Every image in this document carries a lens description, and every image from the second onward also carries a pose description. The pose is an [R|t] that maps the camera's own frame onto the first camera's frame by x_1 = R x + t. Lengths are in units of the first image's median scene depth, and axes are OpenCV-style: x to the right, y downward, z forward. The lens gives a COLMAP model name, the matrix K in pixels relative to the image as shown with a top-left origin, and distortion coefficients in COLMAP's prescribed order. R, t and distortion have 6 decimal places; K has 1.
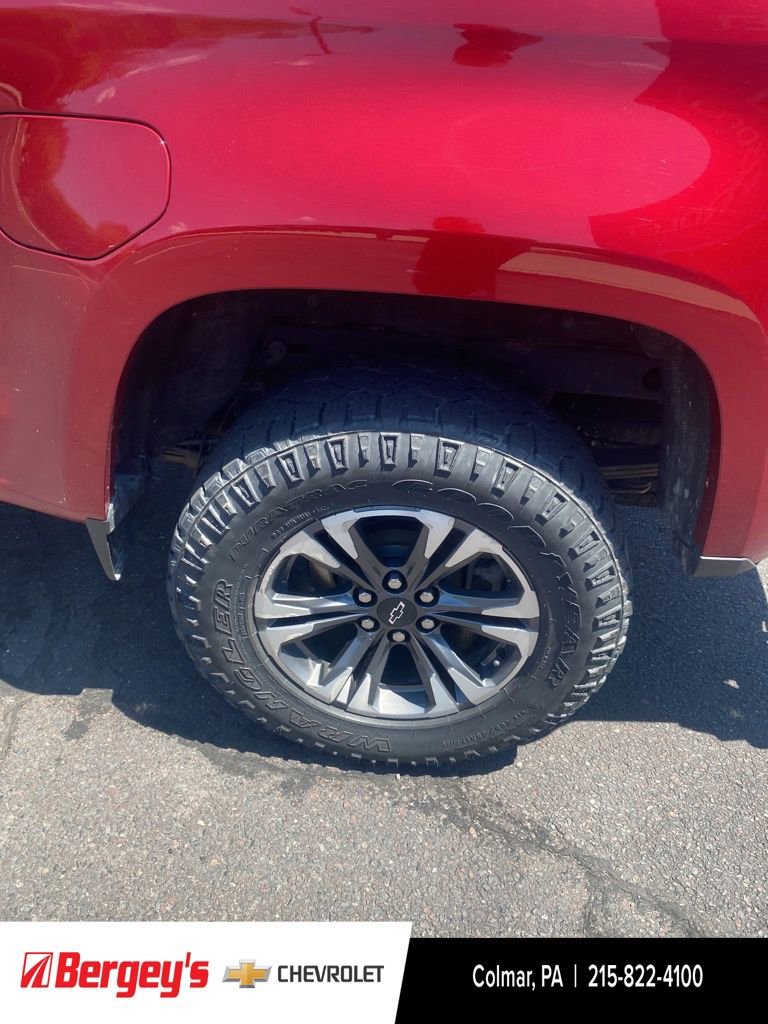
lens RADIAL K [[795.8, 0, 384.0], [0, 795.8, 512.0], [0, 0, 1]] dist [0.016672, -0.003646]
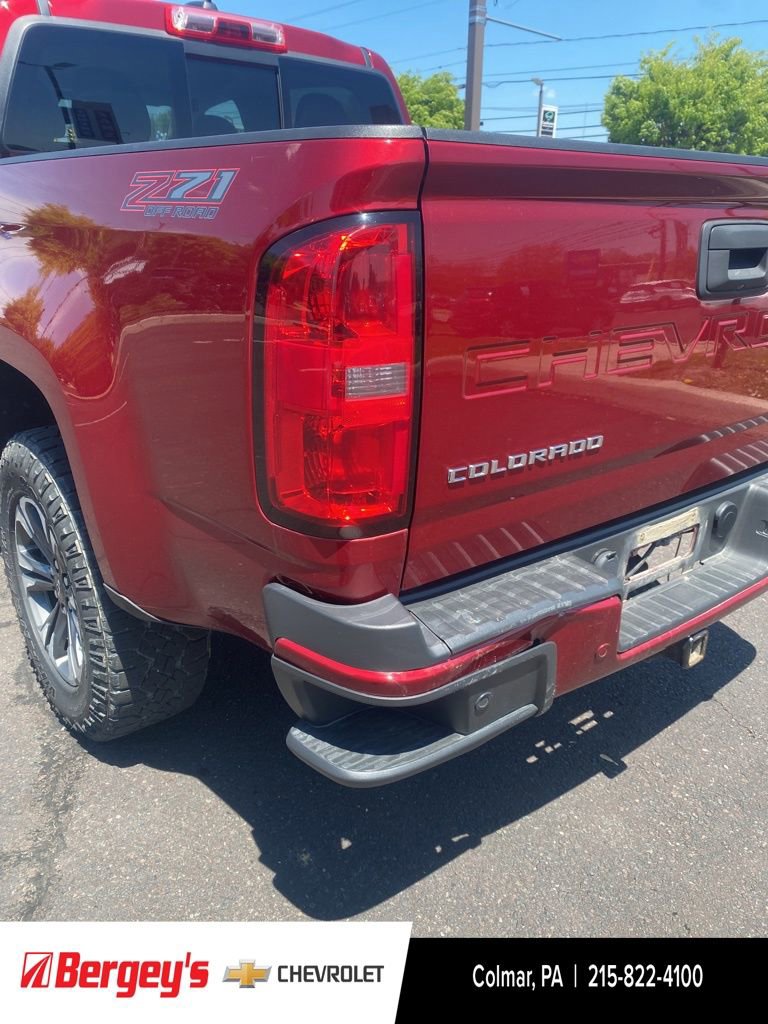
lens RADIAL K [[795.8, 0, 384.0], [0, 795.8, 512.0], [0, 0, 1]] dist [0.016672, -0.003646]
pose [[0.686589, 0.231259, -0.689286, 1.388502], [-0.414449, 0.903434, -0.109720, -0.080617], [0.597351, 0.361006, 0.716133, 0.267452]]
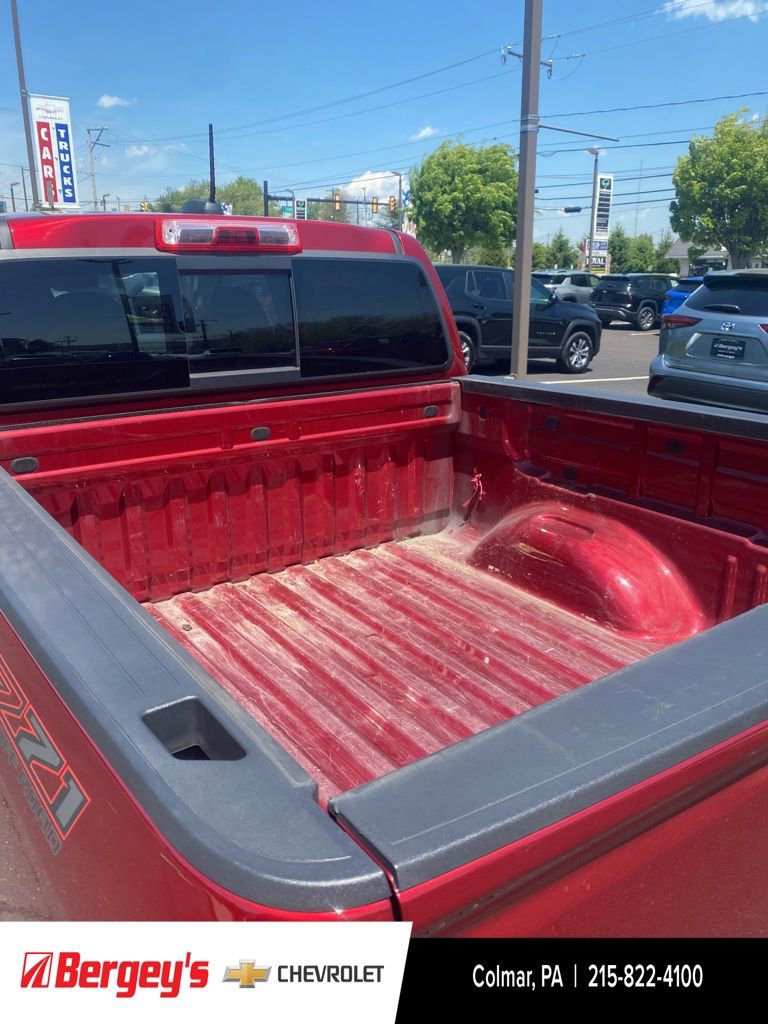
lens RADIAL K [[801.1, 0, 399.3], [0, 801.1, 508.5], [0, 0, 1]] dist [0.004402, 0.003321]
pose [[0.647158, 0.175954, -0.741773, 1.103563], [-0.415328, 0.897302, -0.149504, -0.545672], [0.639289, 0.404832, 0.653775, 0.365636]]
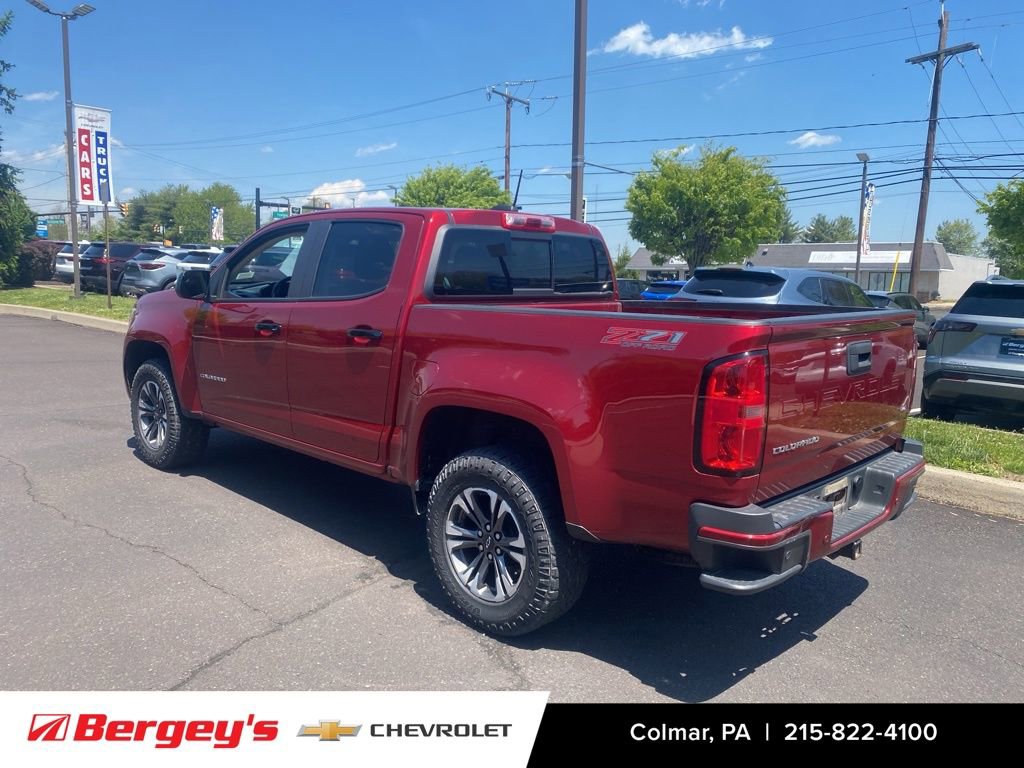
lens RADIAL K [[792.9, 0, 508.4], [0, 792.9, 387.1], [0, 0, 1]] dist [0.011337, -0.000669]
pose [[0.765784, 0.060528, -0.640243, 1.605168], [-0.359448, 0.865817, -0.348076, 0.543131], [0.533265, 0.496685, 0.684786, -0.881627]]
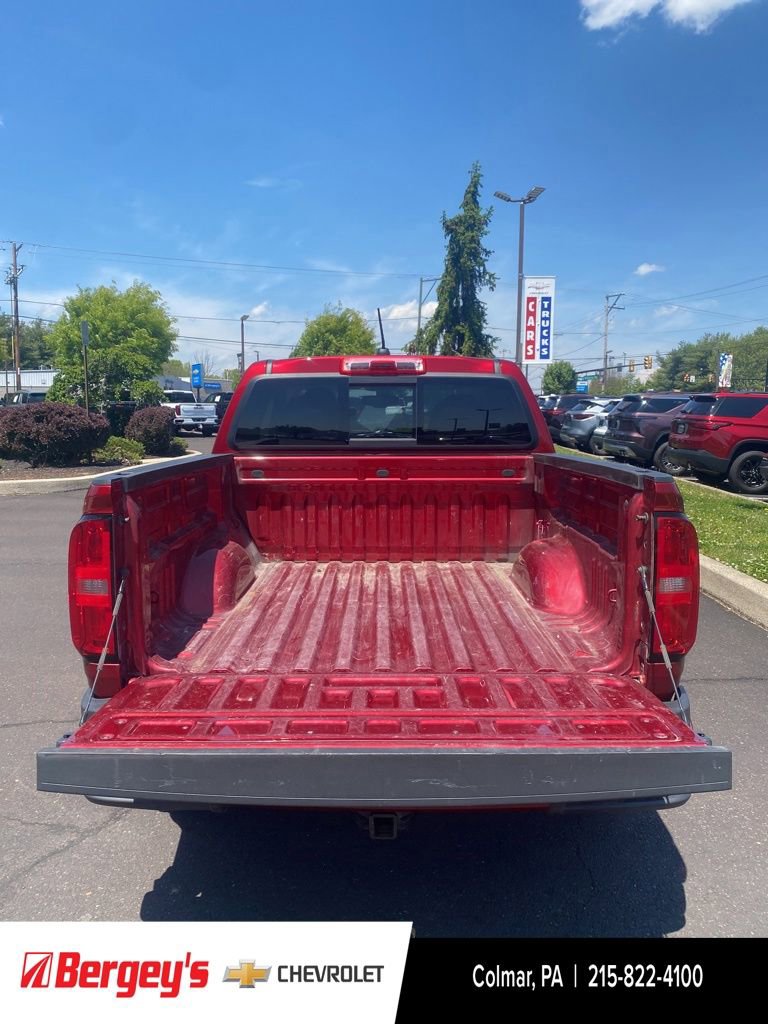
lens RADIAL K [[792.9, 0, 384.0], [0, 792.9, 512.0], [0, 0, 1]] dist [0.011337, -0.000669]
pose [[0.089286, 0.072735, -0.993347, 2.461868], [-0.568535, 0.822608, 0.009132, -0.718661], [0.817799, 0.563937, 0.114800, 0.928785]]
